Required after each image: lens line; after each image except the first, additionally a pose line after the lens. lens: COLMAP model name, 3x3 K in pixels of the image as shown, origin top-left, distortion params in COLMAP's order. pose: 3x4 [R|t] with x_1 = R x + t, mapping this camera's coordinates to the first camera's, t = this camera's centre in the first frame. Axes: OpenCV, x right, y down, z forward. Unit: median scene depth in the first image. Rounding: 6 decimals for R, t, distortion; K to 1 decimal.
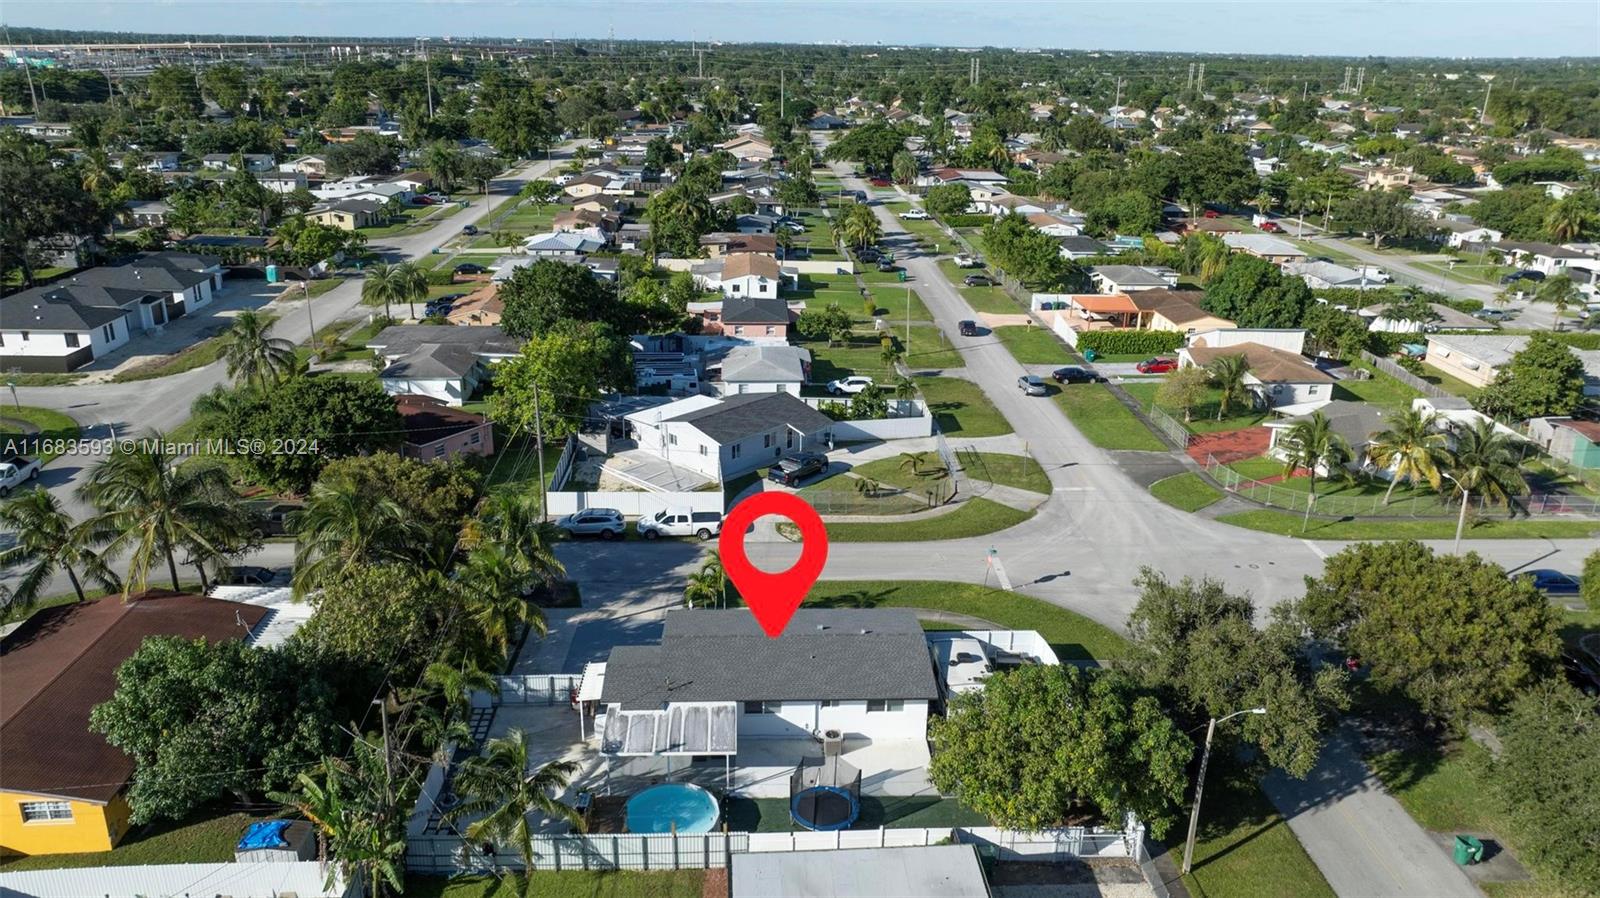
lens RADIAL K [[1115.9, 0, 800.0], [0, 1115.9, 449.0], [0, 0, 1]] dist [-0.014467, 0.002734]
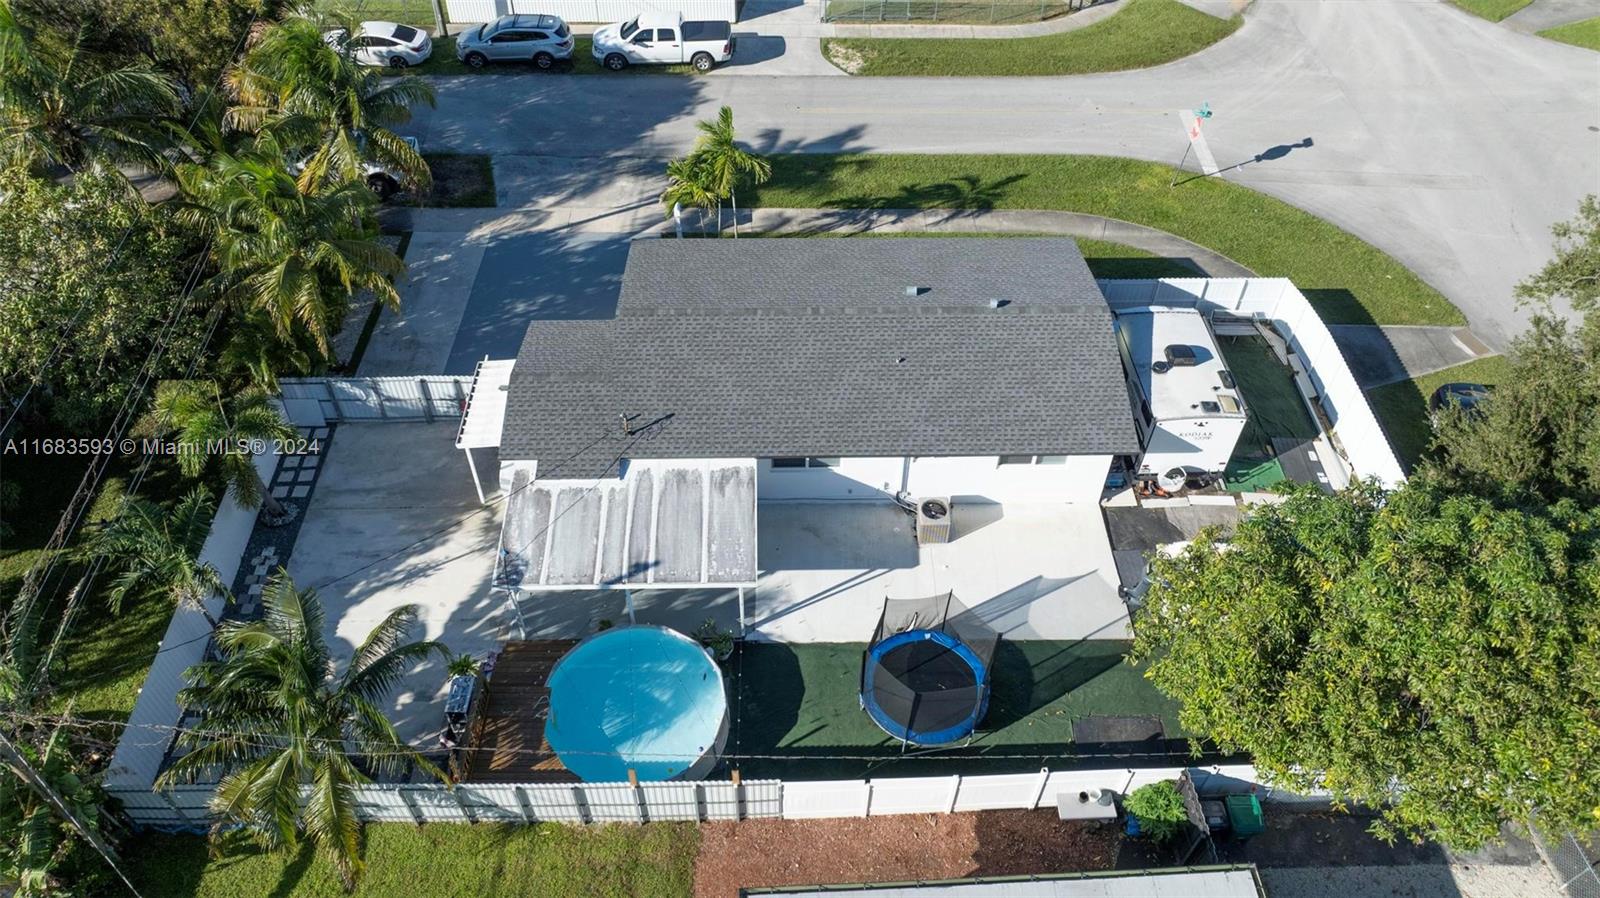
lens RADIAL K [[1115.9, 0, 800.0], [0, 1115.9, 449.0], [0, 0, 1]] dist [-0.014467, 0.002734]
pose [[0.999690, 0.014421, -0.020275, -0.024841], [-0.003607, 0.890287, 0.455386, -0.016568], [0.024618, -0.455172, 0.890063, 0.509875]]
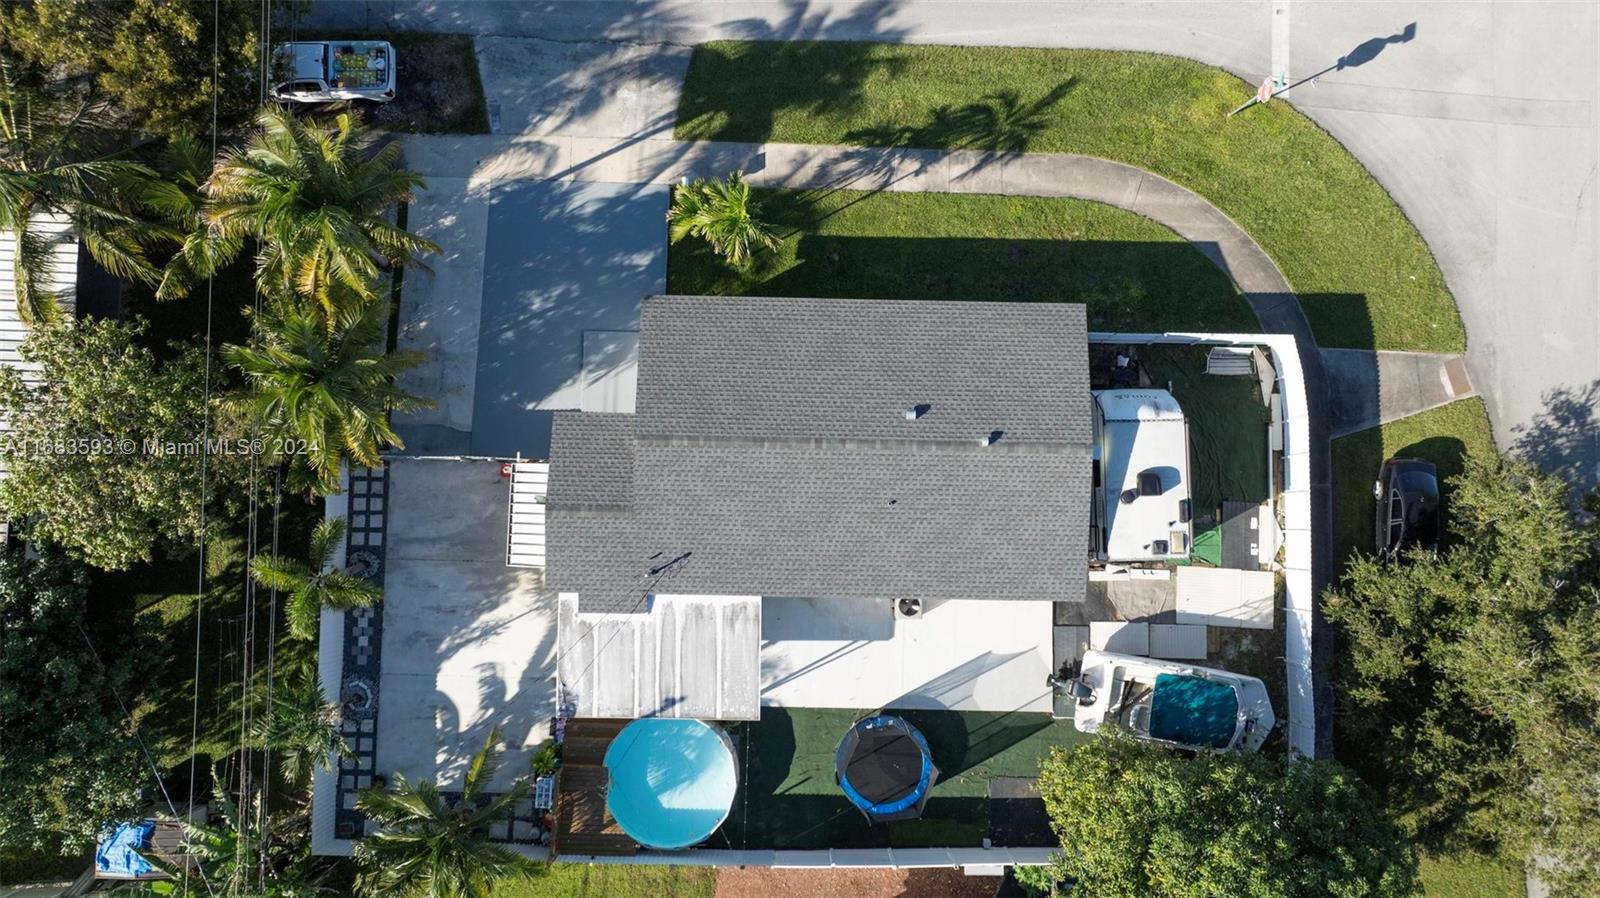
lens RADIAL K [[1102.5, 0, 811.3], [0, 1102.5, 440.1], [0, 0, 1]] dist [-0.003947, 0.003483]
pose [[0.997828, 0.065131, -0.009830, -0.027501], [-0.018033, 0.413654, 0.910256, -0.358026], [0.063352, -0.908101, 0.413930, 0.788110]]
